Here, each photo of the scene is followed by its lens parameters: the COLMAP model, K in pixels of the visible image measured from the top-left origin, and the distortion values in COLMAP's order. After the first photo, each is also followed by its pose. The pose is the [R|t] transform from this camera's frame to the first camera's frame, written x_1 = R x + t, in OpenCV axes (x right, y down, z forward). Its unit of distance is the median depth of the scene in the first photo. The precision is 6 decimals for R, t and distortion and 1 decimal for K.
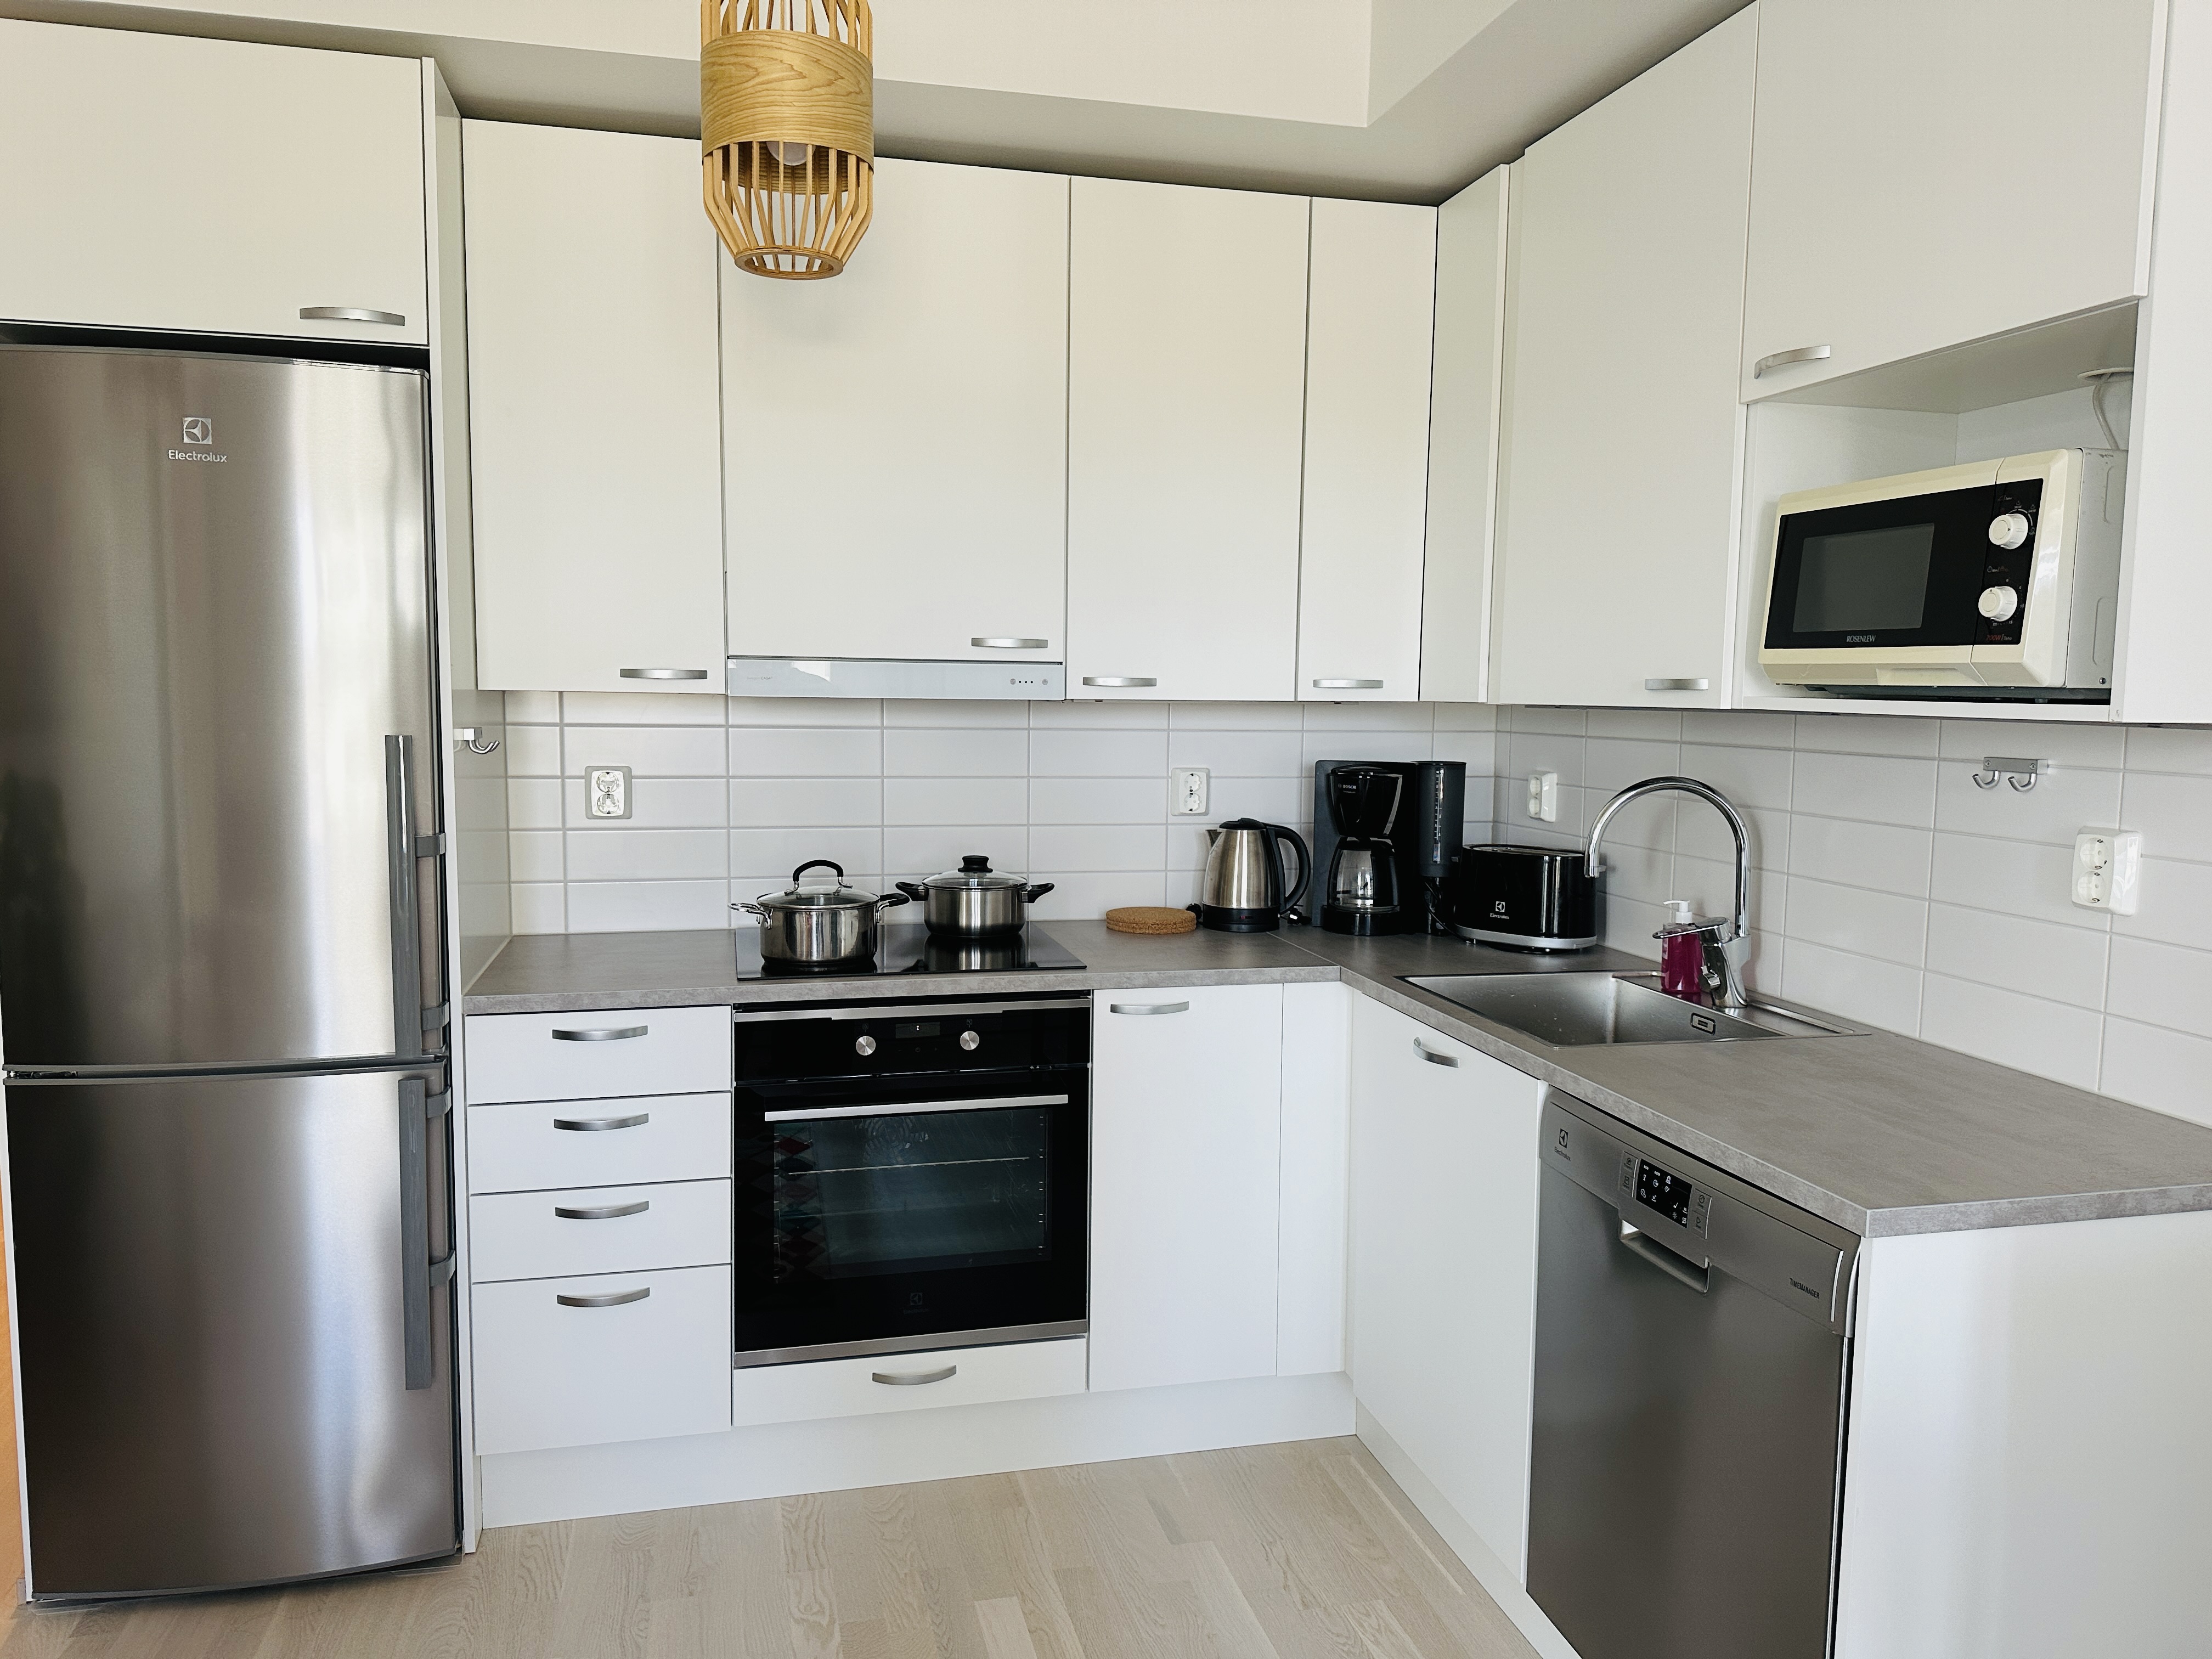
lens RADIAL K [[1550.6, 0, 1106.0], [0, 1550.6, 829.5], [0, 0, 1]] dist [0.087888, -0.115361]
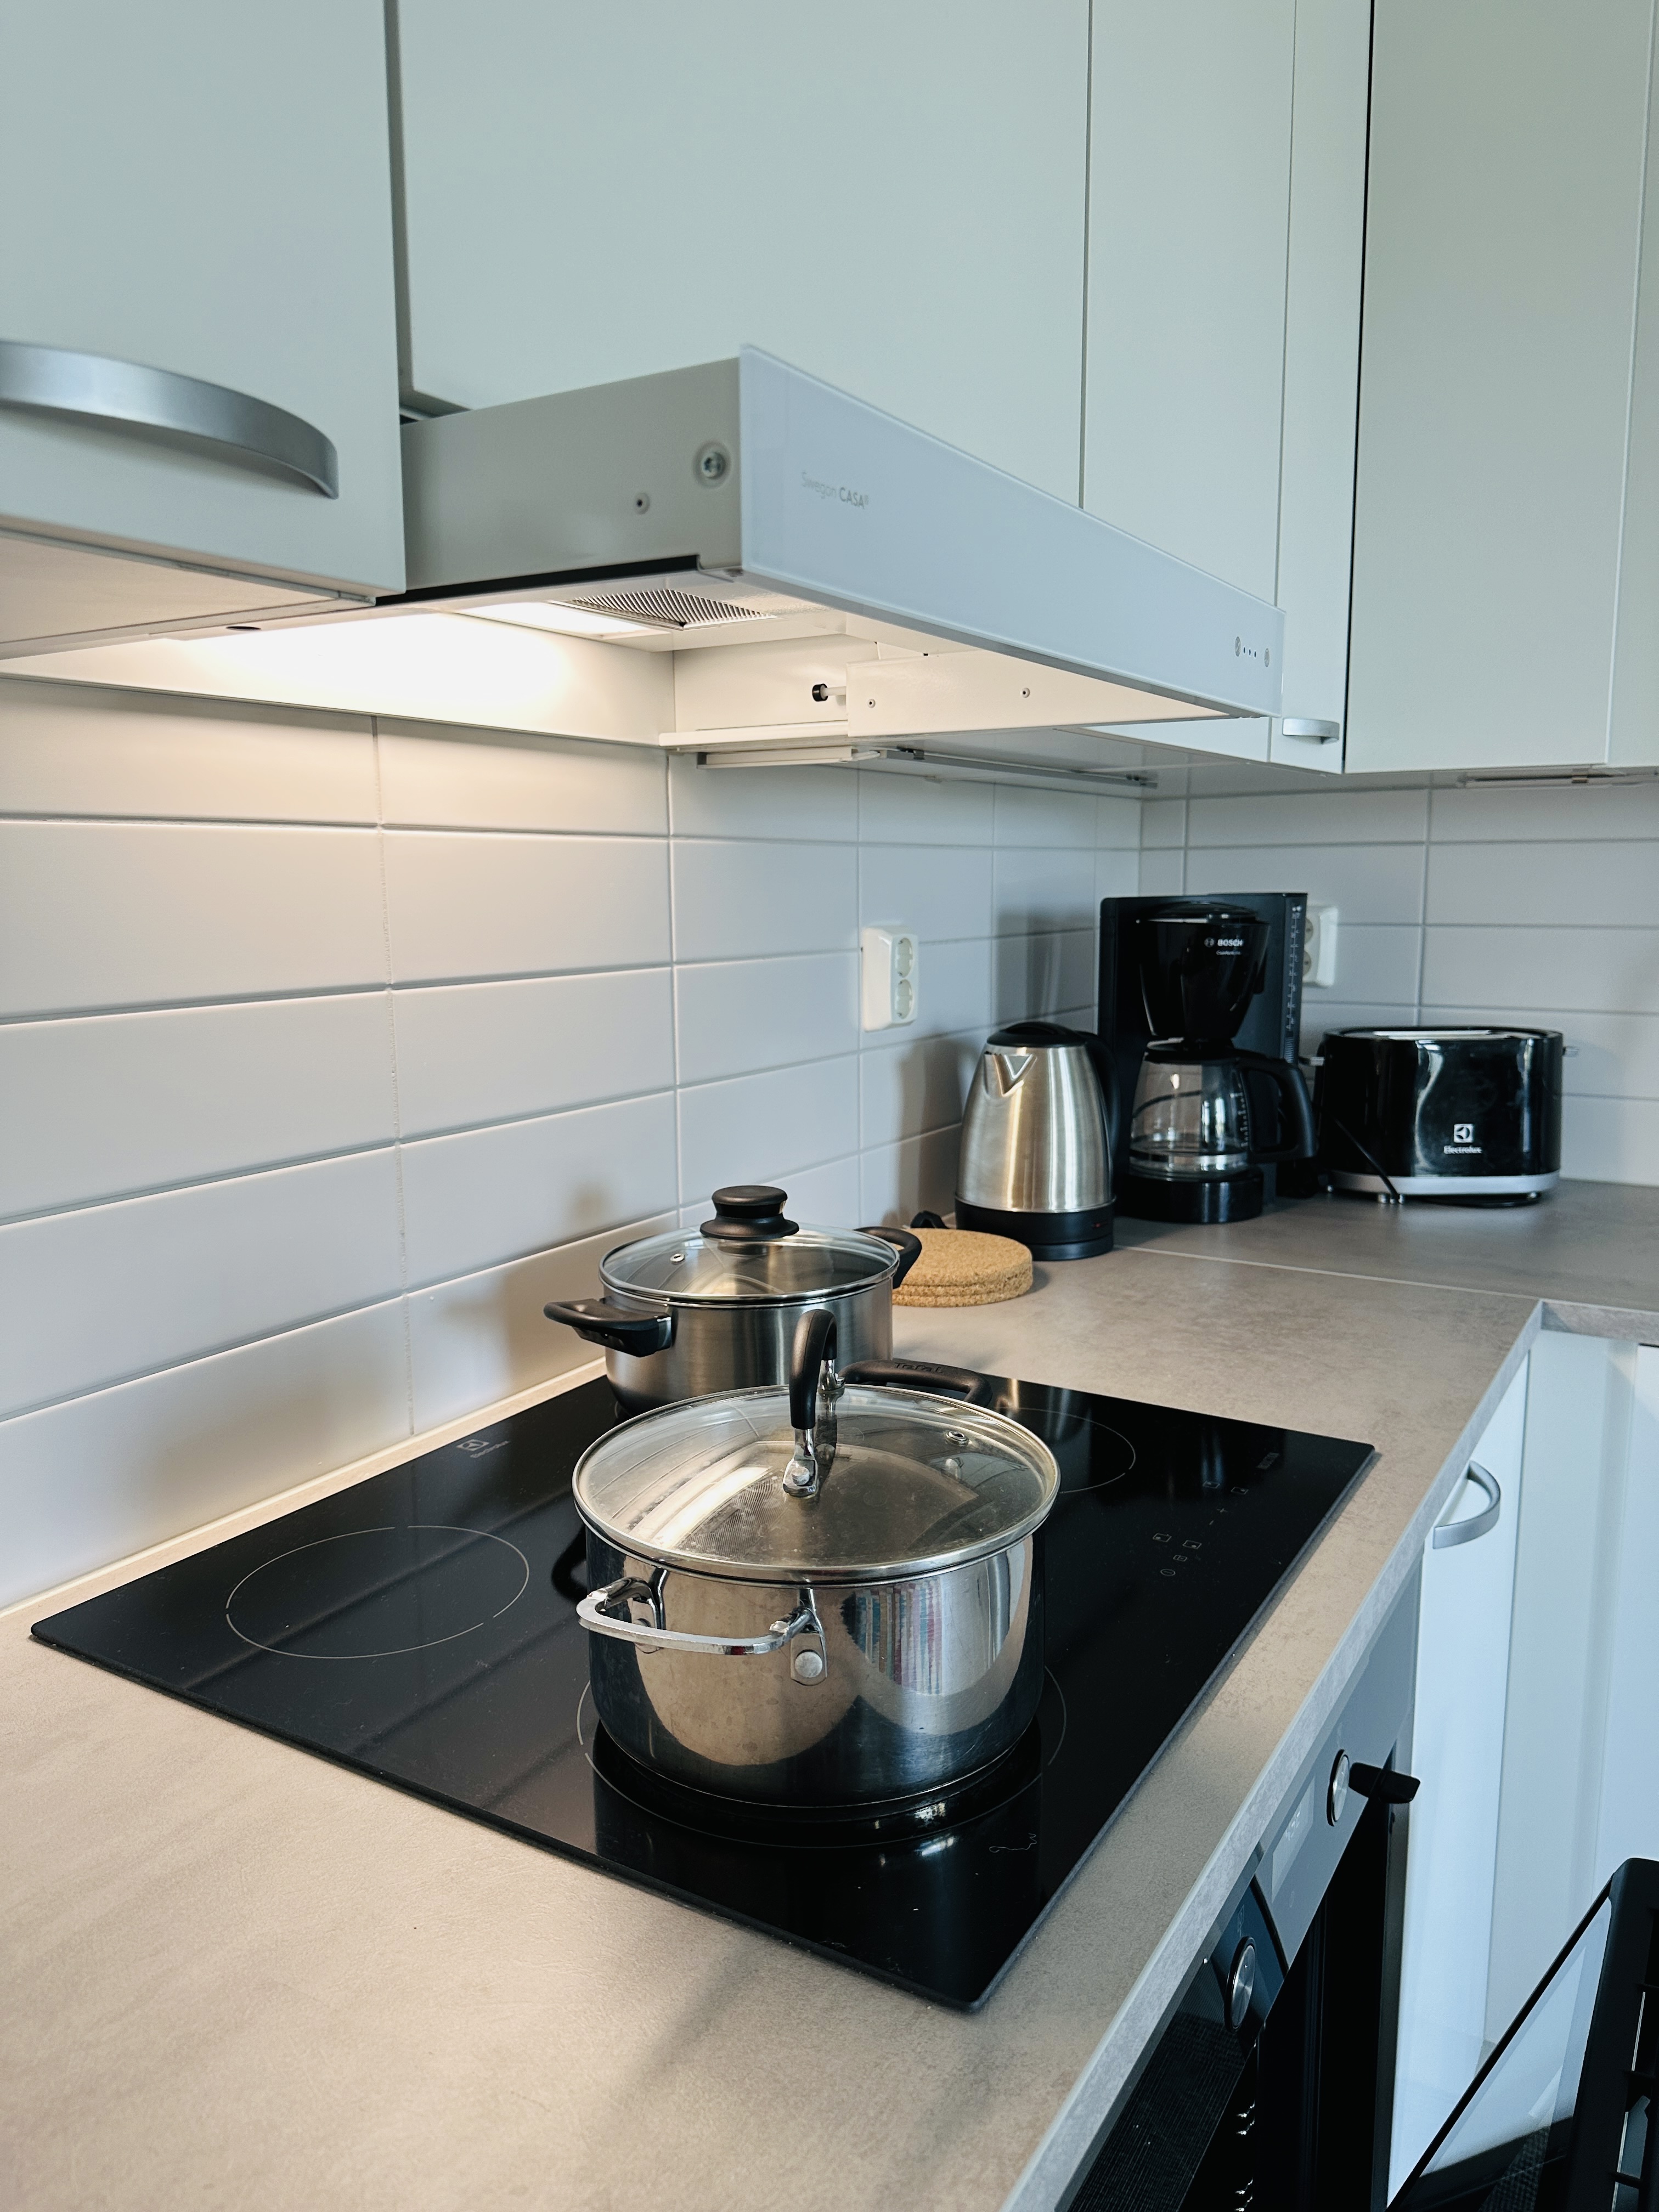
lens RADIAL K [[1550.6, 0, 829.5], [0, 1550.6, 1106.0], [0, 0, 1]] dist [0.087888, -0.115361]
pose [[0.707457, -0.122053, 0.696138, -0.341387], [0.089188, 0.992519, 0.083378, -0.031982], [-0.701107, 0.003101, 0.713050, 0.828976]]
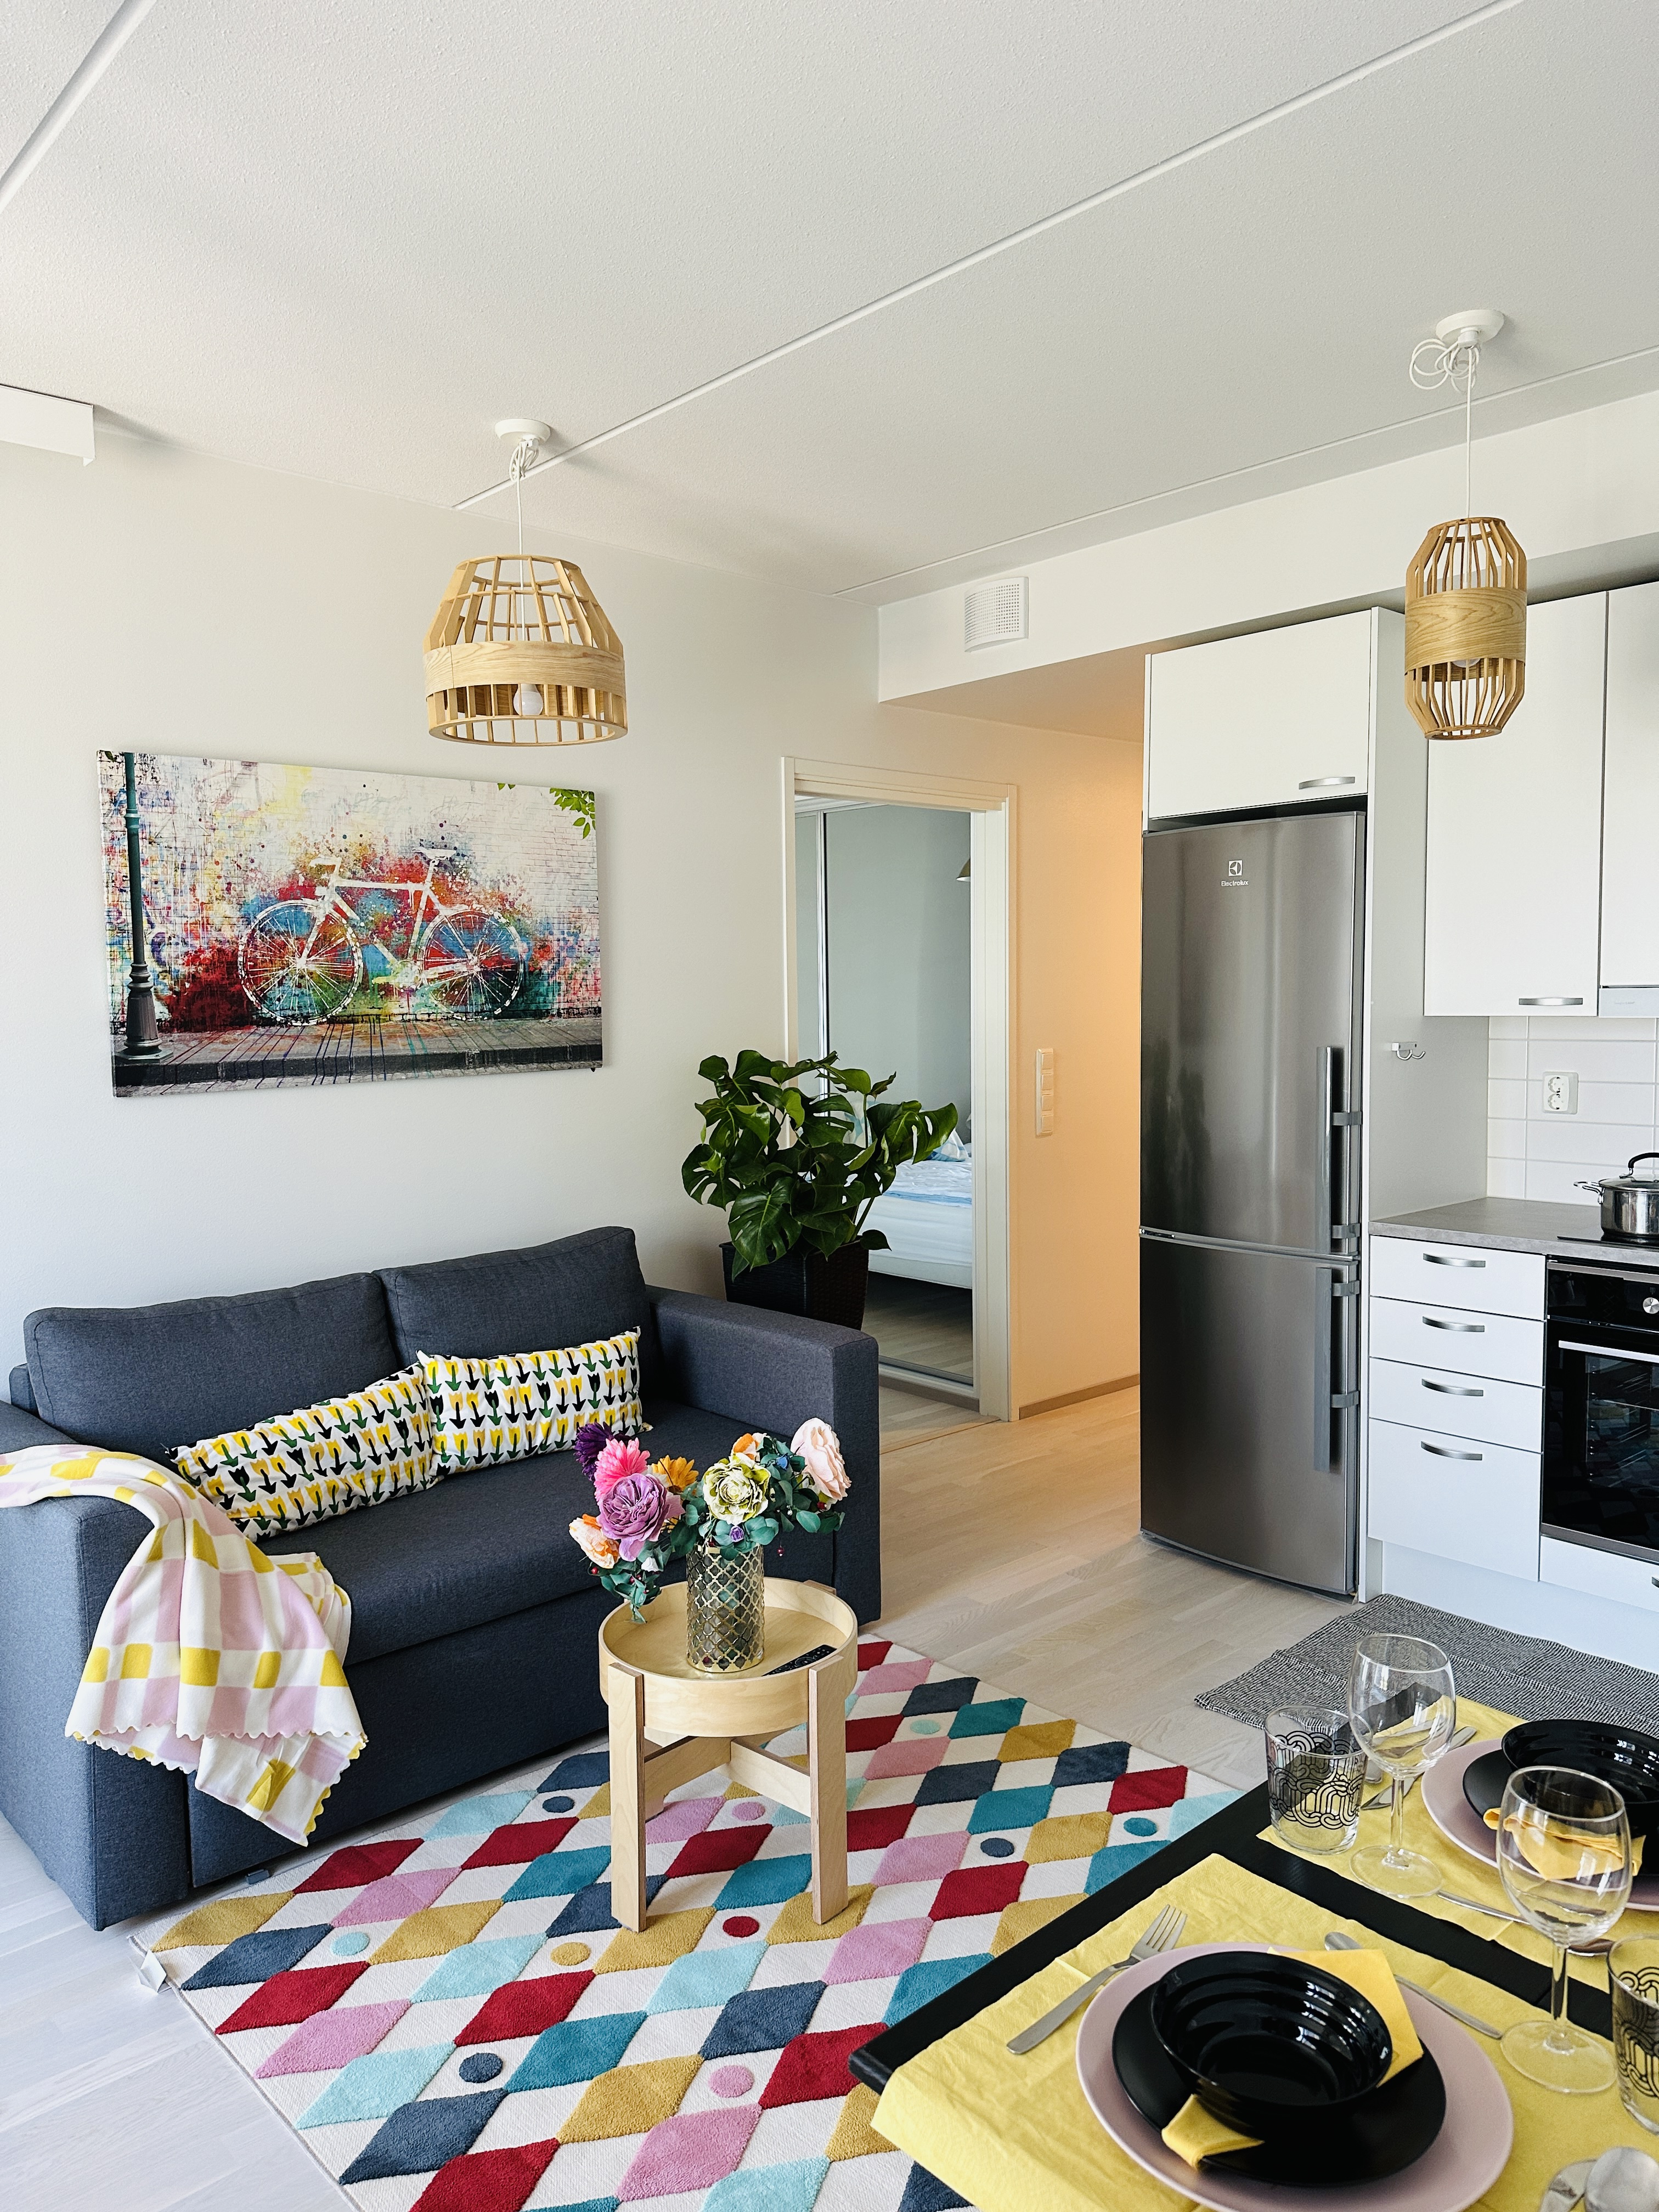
lens RADIAL K [[1550.6, 0, 829.5], [0, 1550.6, 1106.0], [0, 0, 1]] dist [0.087888, -0.115361]
pose [[0.471061, 0.046425, -0.880878, 0.598056], [-0.067374, 0.997591, 0.016547, 0.006323], [0.879524, 0.051554, 0.473054, -0.151200]]
